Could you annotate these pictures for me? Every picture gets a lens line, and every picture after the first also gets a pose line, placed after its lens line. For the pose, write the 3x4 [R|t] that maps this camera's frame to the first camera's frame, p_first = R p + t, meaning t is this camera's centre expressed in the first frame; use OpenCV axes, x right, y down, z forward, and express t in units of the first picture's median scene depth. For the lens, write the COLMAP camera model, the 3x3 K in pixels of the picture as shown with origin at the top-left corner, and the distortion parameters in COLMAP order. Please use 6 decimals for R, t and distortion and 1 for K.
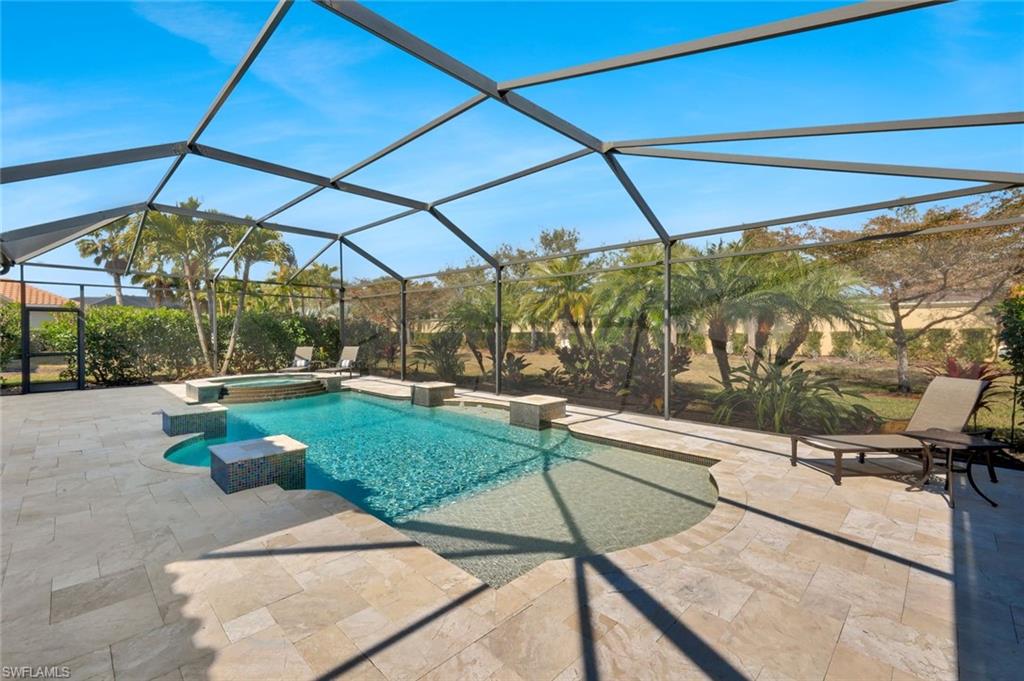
lens RADIAL K [[436.9, 0, 512.0], [0, 436.9, 340.5], [0, 0, 1]] dist [0.030009, -0.020623]
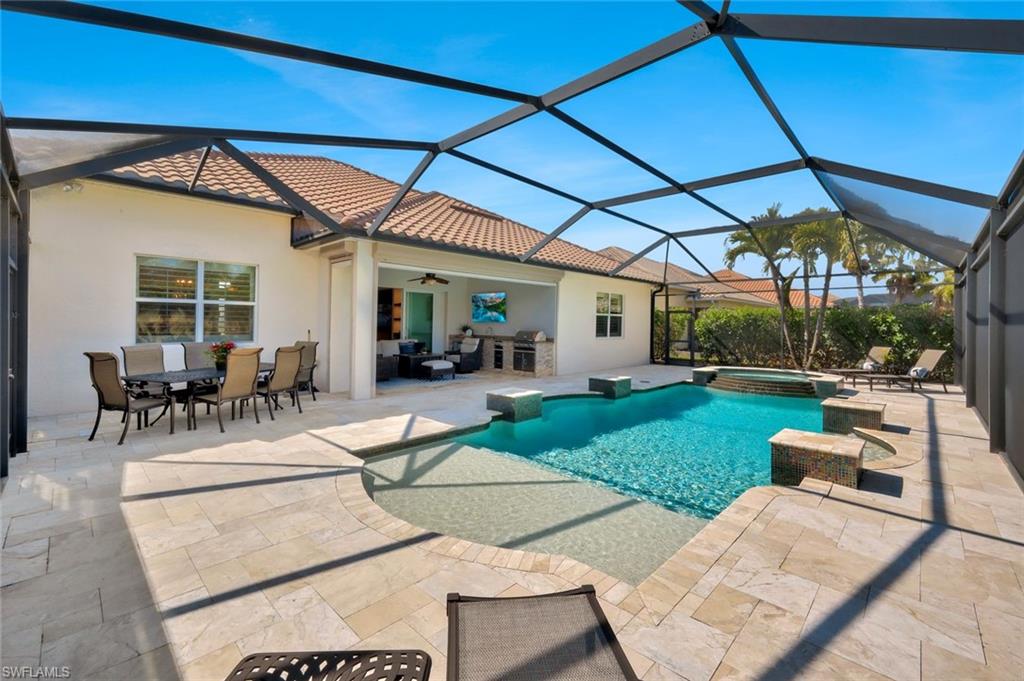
lens RADIAL K [[431.6, 0, 509.7], [0, 431.6, 330.0], [0, 0, 1]] dist [-0.000130, -0.000245]
pose [[0.007363, 0.009804, -0.999925, 1.406635], [-0.030197, 0.999498, 0.009577, -0.016459], [0.999517, 0.030125, 0.007656, 1.264805]]
